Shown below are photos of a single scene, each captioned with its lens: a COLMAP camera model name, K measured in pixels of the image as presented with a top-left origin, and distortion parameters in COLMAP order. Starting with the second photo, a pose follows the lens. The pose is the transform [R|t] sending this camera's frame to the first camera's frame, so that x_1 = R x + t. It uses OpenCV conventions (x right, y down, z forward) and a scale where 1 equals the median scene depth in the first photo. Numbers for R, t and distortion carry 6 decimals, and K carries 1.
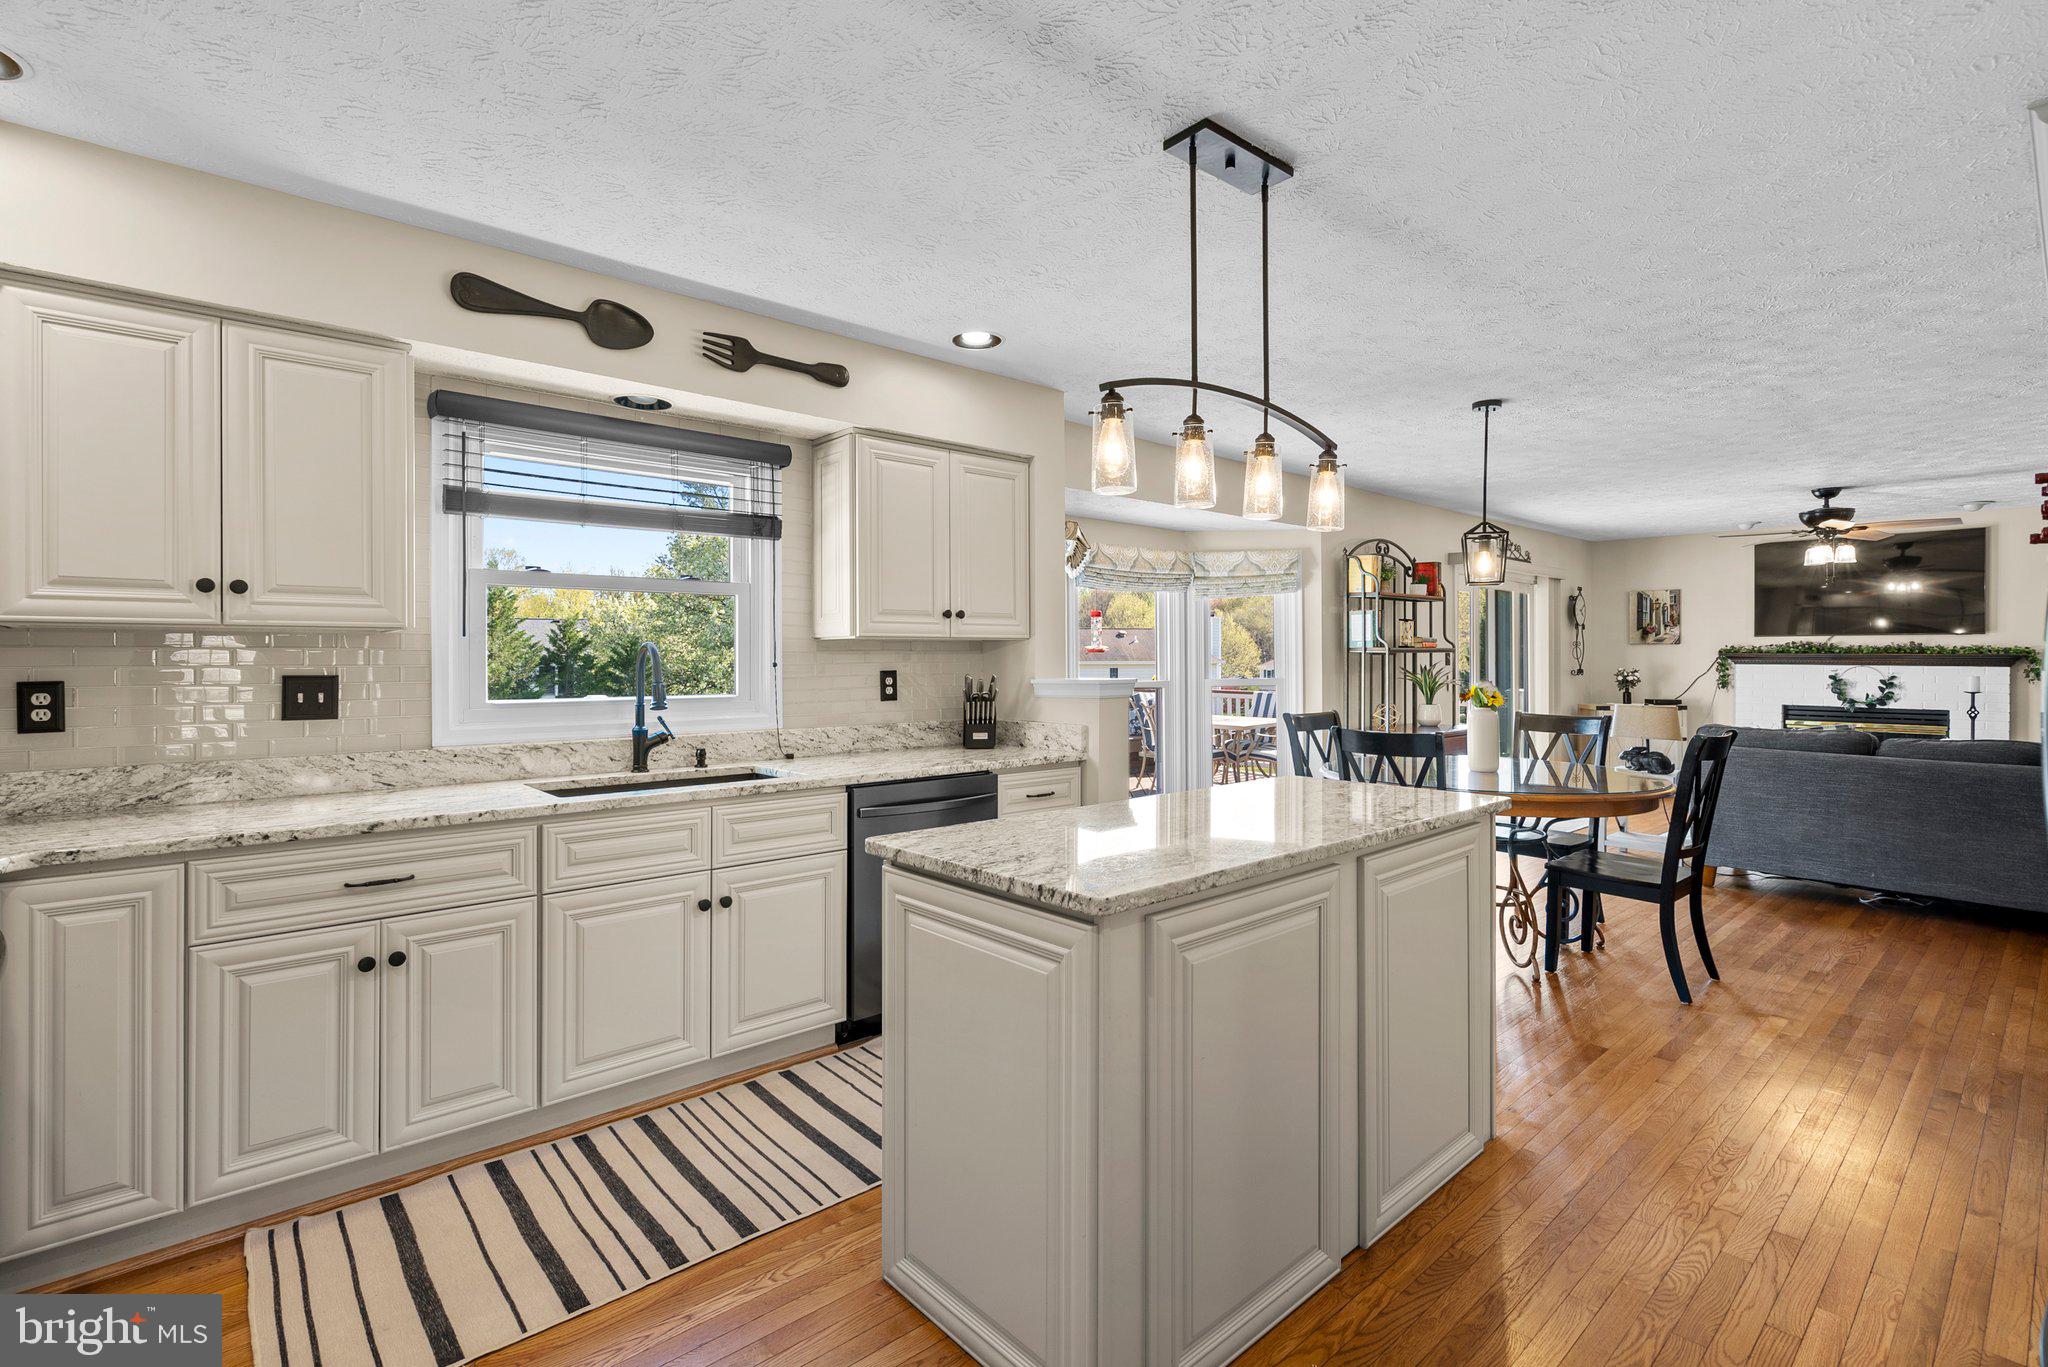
lens RADIAL K [[942.2, 0, 1029.4], [0, 942.2, 664.5], [0, 0, 1]] dist [-0.006482, 0.002631]
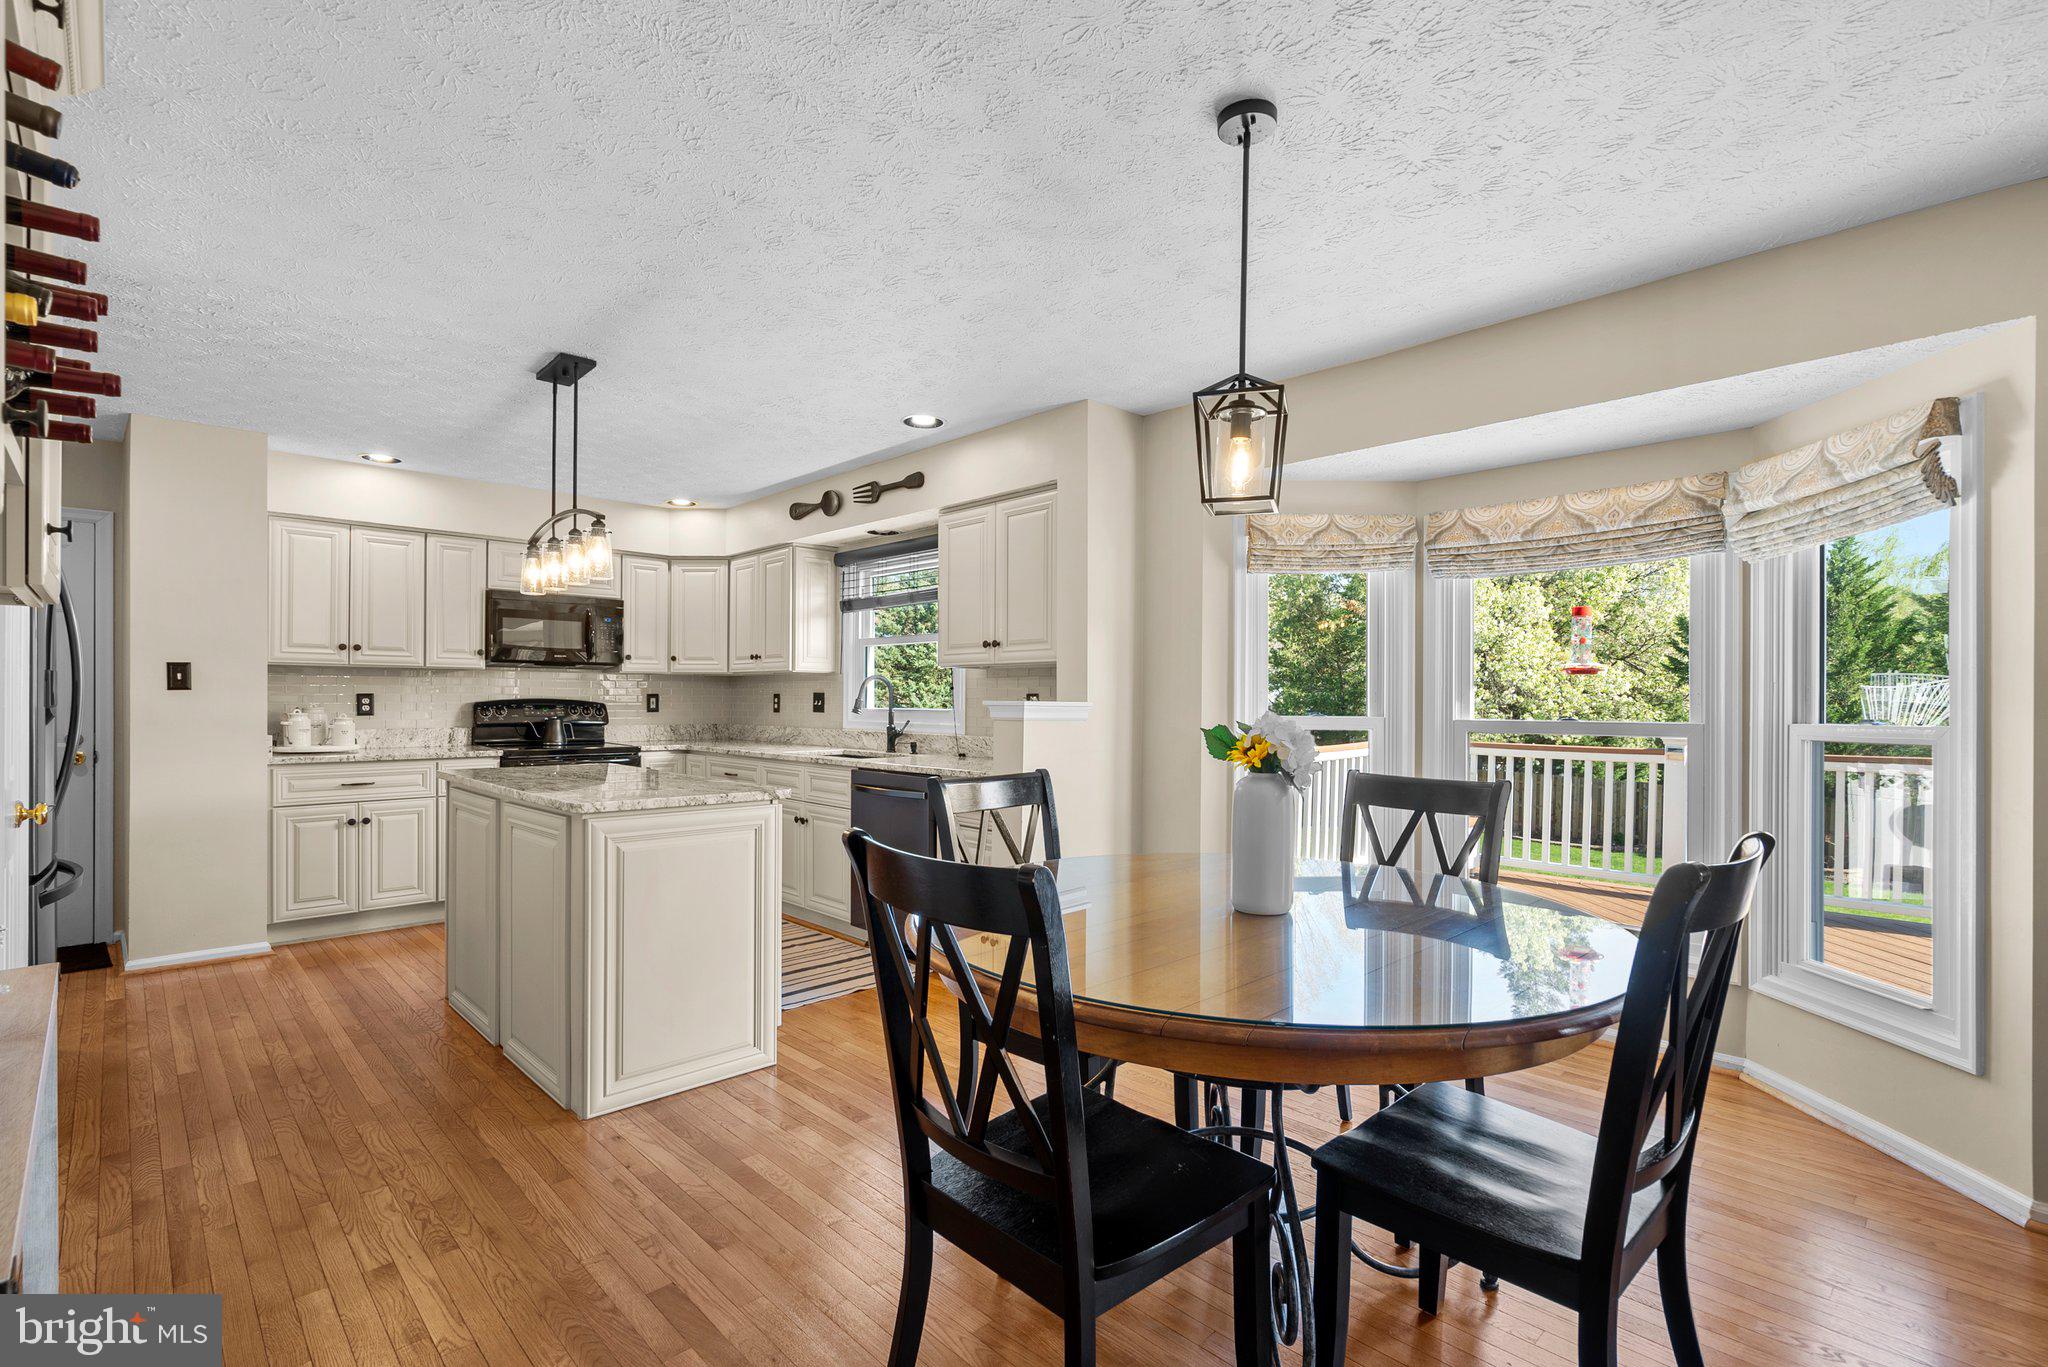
lens RADIAL K [[942.2, 0, 1018.2], [0, 942.2, 701.1], [0, 0, 1]] dist [-0.006482, 0.002631]
pose [[0.036570, 0.004128, -0.999323, 0.631603], [-0.012891, 0.999910, 0.003659, 0.007299], [0.999248, 0.012748, 0.036620, 0.580317]]
